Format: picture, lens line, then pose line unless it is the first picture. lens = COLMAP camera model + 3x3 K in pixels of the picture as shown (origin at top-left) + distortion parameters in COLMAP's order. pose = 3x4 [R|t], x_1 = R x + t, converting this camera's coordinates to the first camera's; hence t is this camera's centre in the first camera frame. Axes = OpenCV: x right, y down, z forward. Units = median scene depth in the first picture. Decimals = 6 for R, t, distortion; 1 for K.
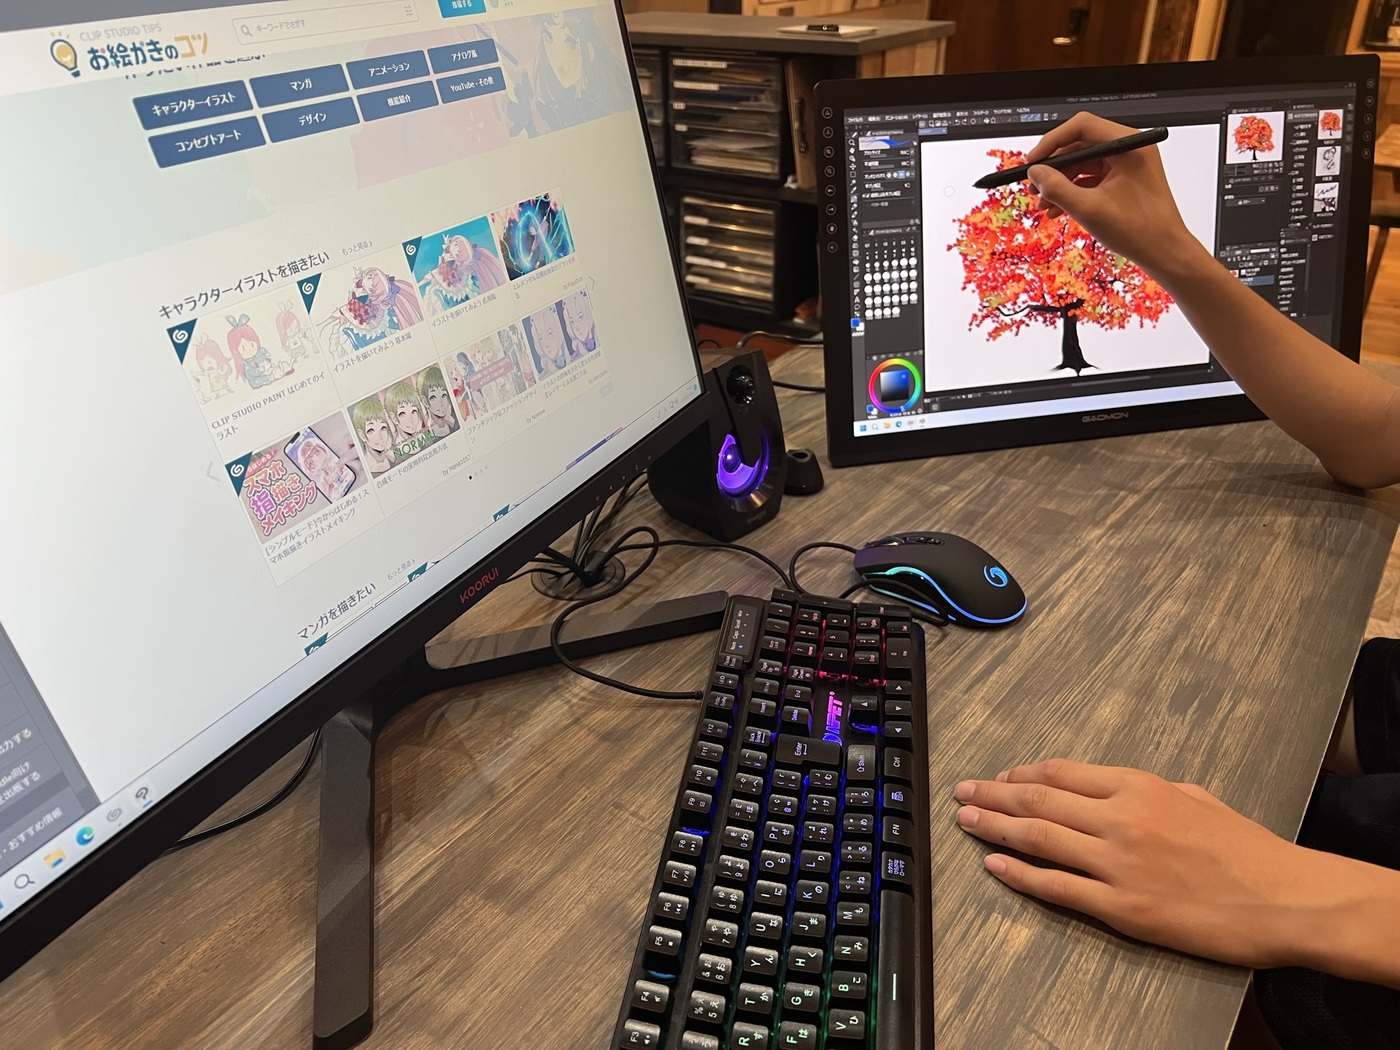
lens RADIAL K [[1056.9, 0, 703.0], [0, 1056.9, 521.8], [0, 0, 1]] dist [0.009527, 0.000947]
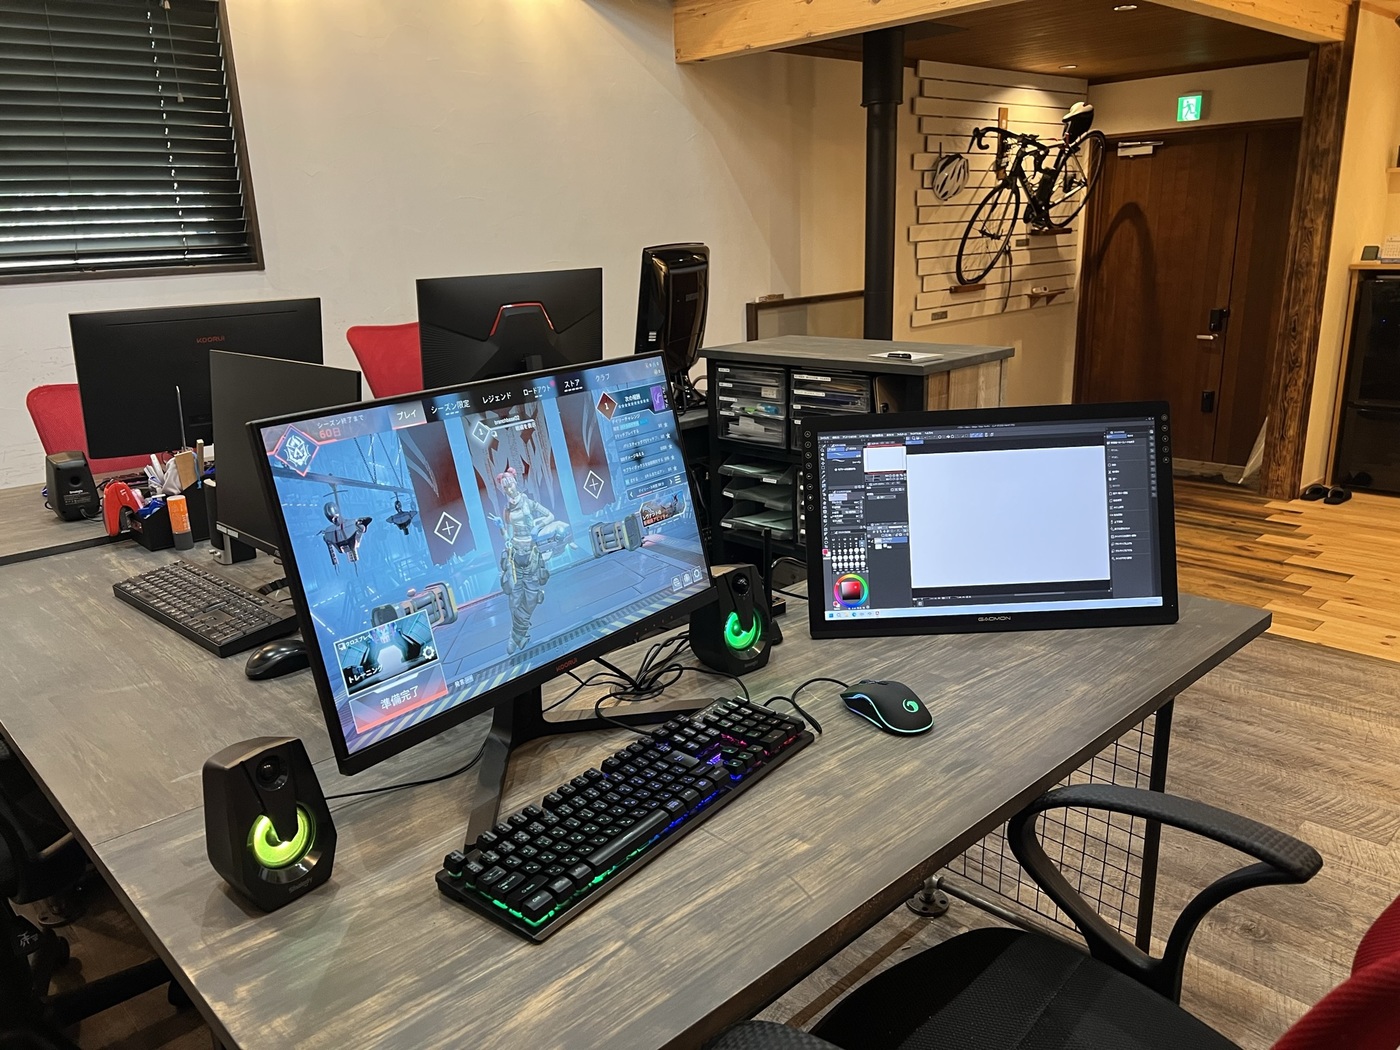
lens RADIAL K [[1079.0, 0, 696.4], [0, 1079.0, 522.1], [0, 0, 1]] dist [0.028589, -0.004263]
pose [[0.979678, 0.030606, -0.198227, 0.274876], [-0.076973, 0.969986, -0.230654, 0.160567], [0.185218, 0.241225, 0.952630, -0.629457]]
